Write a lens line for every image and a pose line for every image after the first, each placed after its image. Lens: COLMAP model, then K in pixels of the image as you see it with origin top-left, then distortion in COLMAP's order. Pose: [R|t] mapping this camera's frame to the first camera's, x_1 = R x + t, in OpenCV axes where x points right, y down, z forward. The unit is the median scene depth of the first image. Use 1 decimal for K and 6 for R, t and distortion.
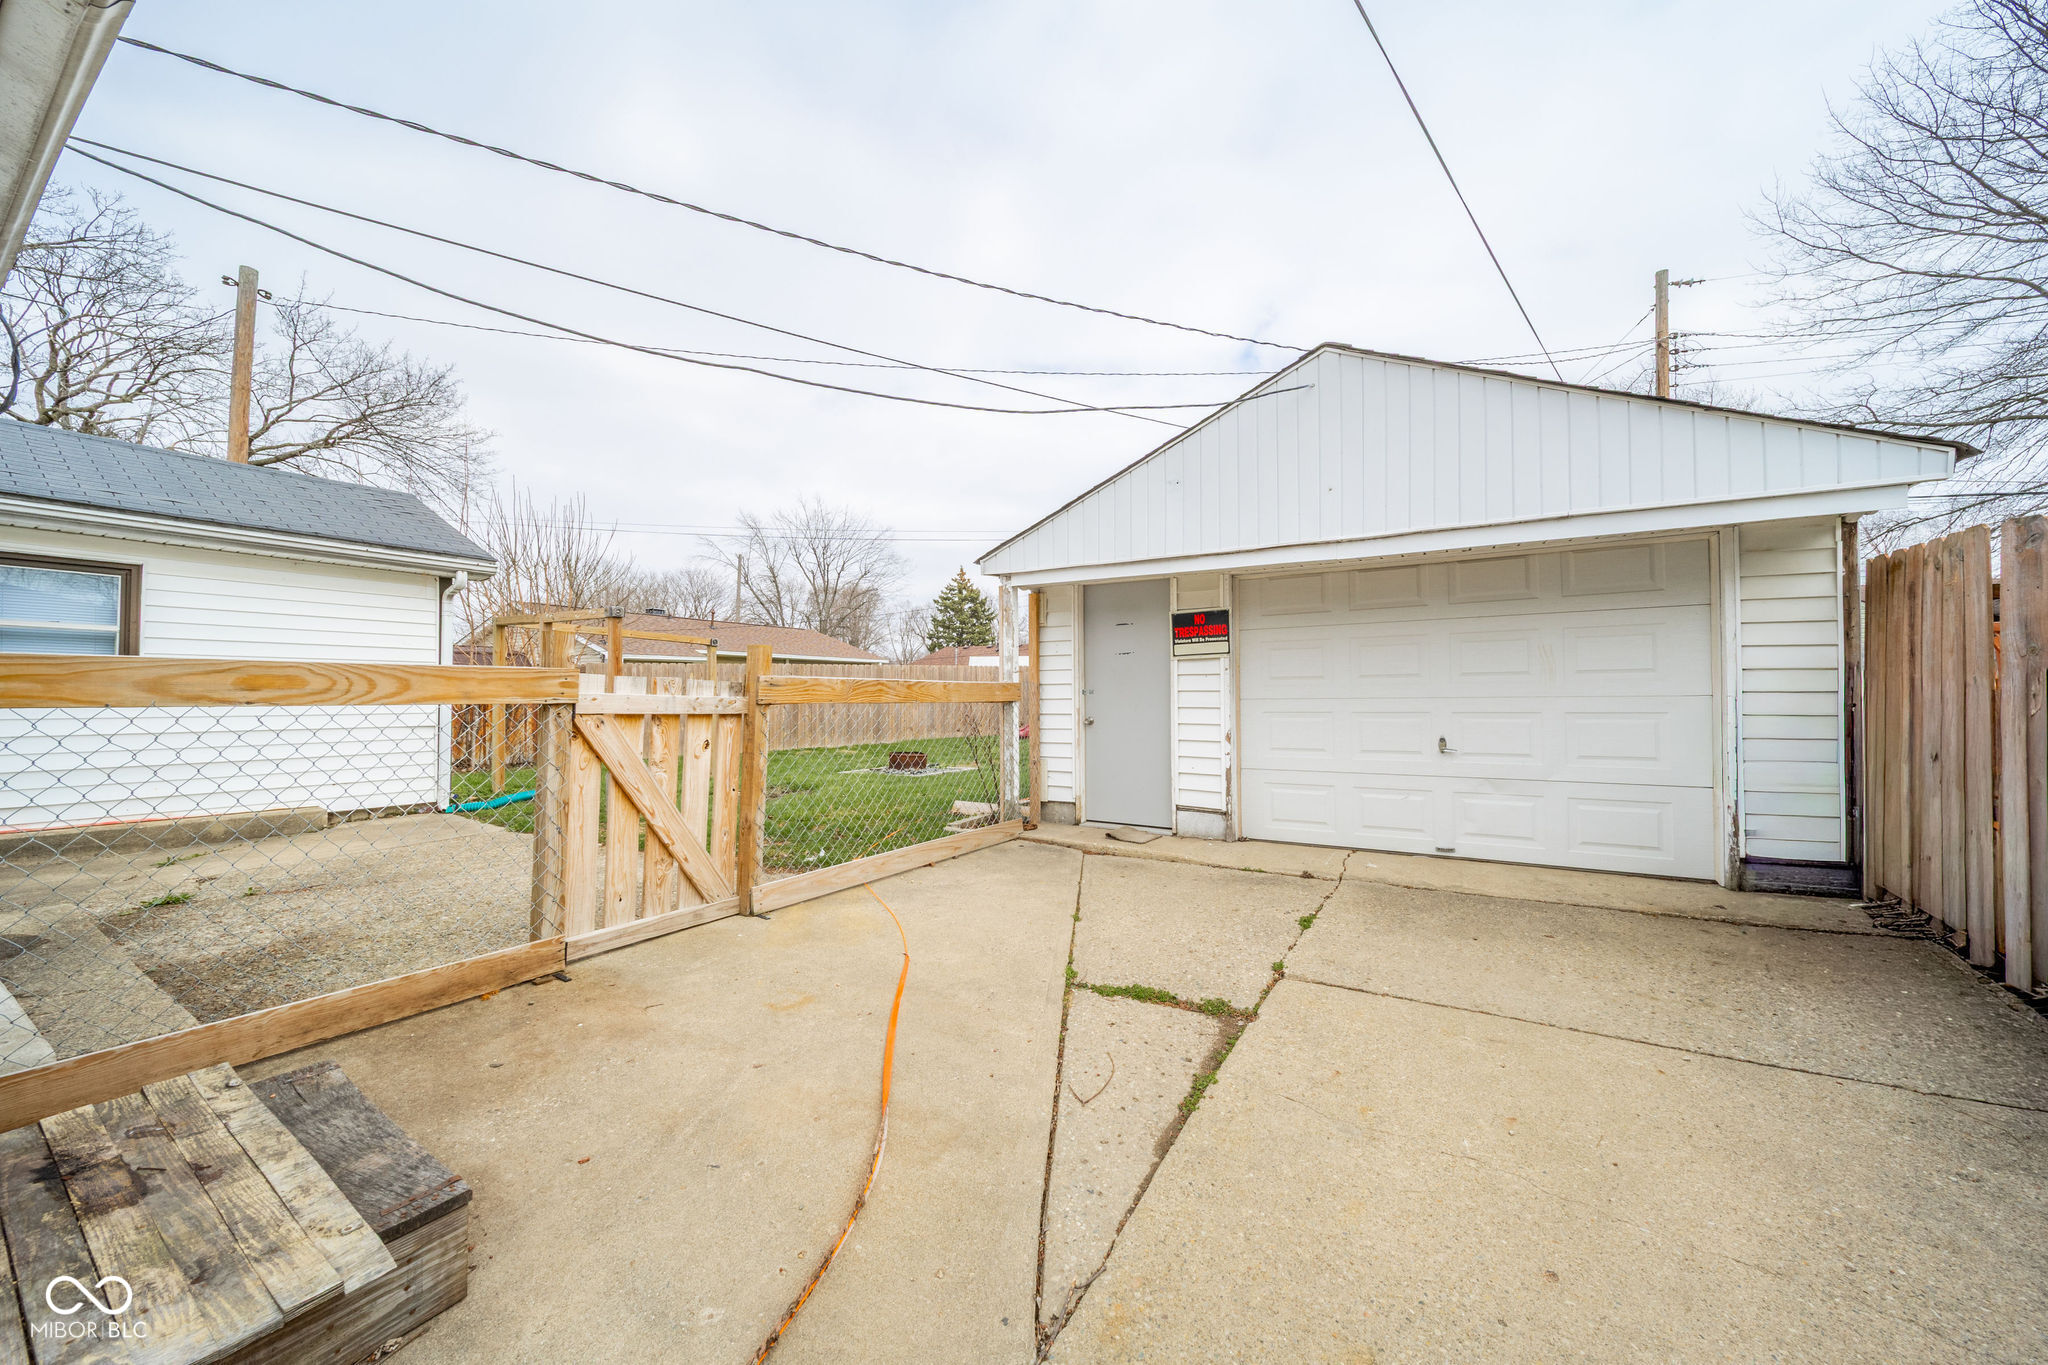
lens RADIAL K [[738.4, 0, 1023.2], [0, 738.4, 686.6], [0, 0, 1]] dist [-0.000746, -0.000131]
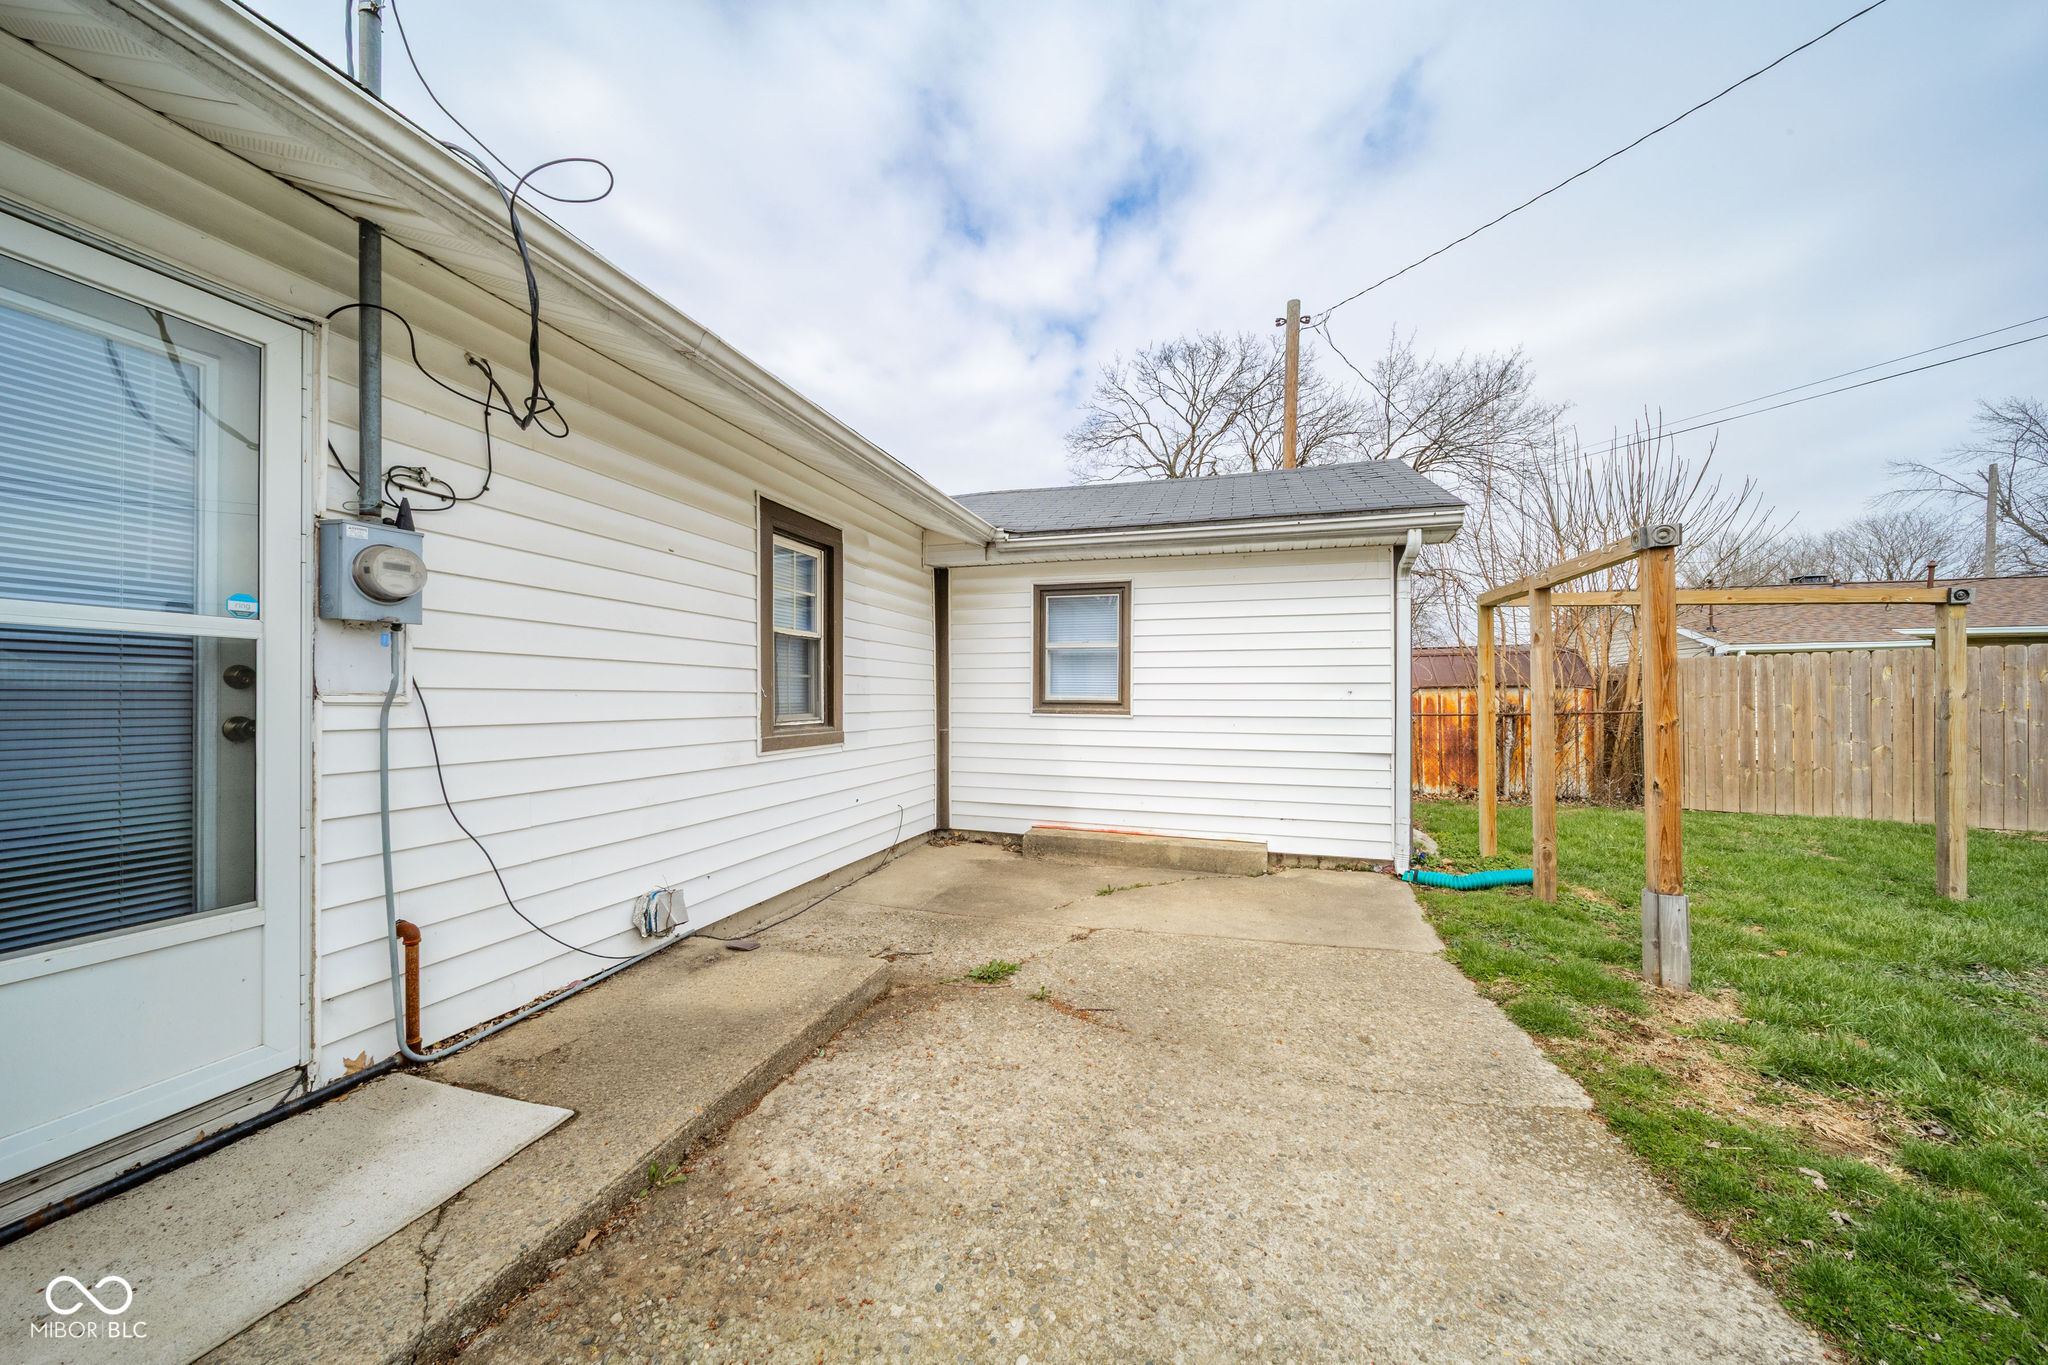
lens RADIAL K [[738.4, 0, 1023.2], [0, 738.4, 686.6], [0, 0, 1]] dist [-0.000746, -0.000131]
pose [[0.282940, -0.012572, -0.959055, -0.149538], [0.007579, 0.999912, -0.010872, -0.005048], [0.959108, -0.004192, 0.283011, 0.324193]]
